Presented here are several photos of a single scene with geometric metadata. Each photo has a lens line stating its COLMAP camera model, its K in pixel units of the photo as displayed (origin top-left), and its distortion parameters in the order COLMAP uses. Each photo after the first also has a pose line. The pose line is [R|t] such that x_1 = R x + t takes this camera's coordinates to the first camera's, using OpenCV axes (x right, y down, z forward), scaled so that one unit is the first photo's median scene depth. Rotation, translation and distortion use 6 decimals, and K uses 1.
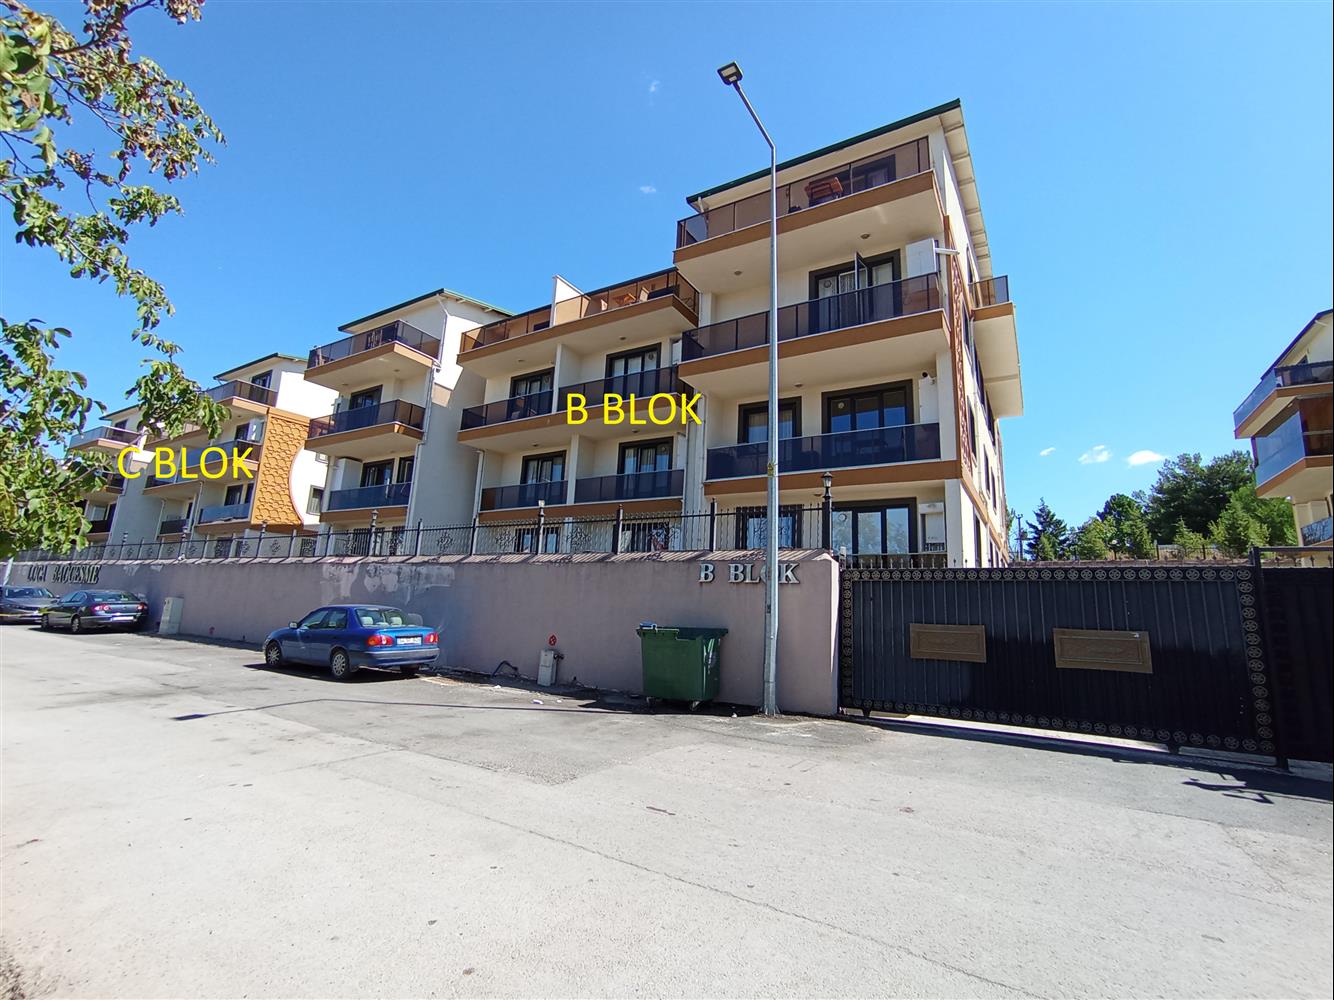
lens RADIAL K [[600.6, 0, 644.5], [0, 600.6, 499.0], [0, 0, 1]] dist [-0.000479, 0.000748]
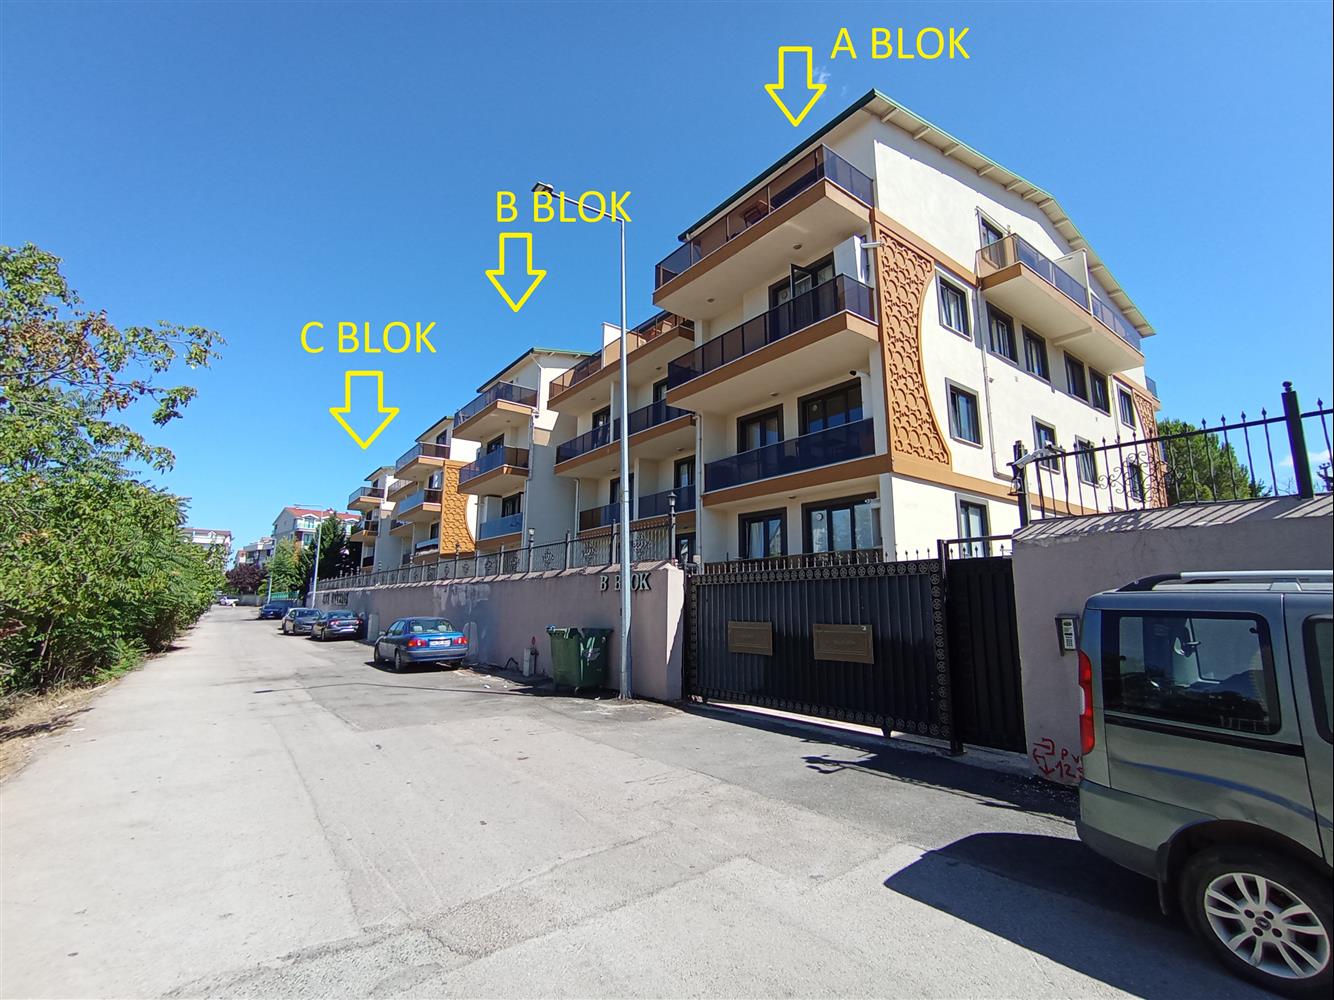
lens RADIAL K [[600.6, 0, 644.5], [0, 600.6, 499.0], [0, 0, 1]] dist [-0.000479, 0.000748]
pose [[0.929173, -0.099536, -0.355991, 0.400812], [0.098825, 0.994899, -0.020232, -0.008578], [0.356189, -0.016382, 0.934270, -0.063663]]
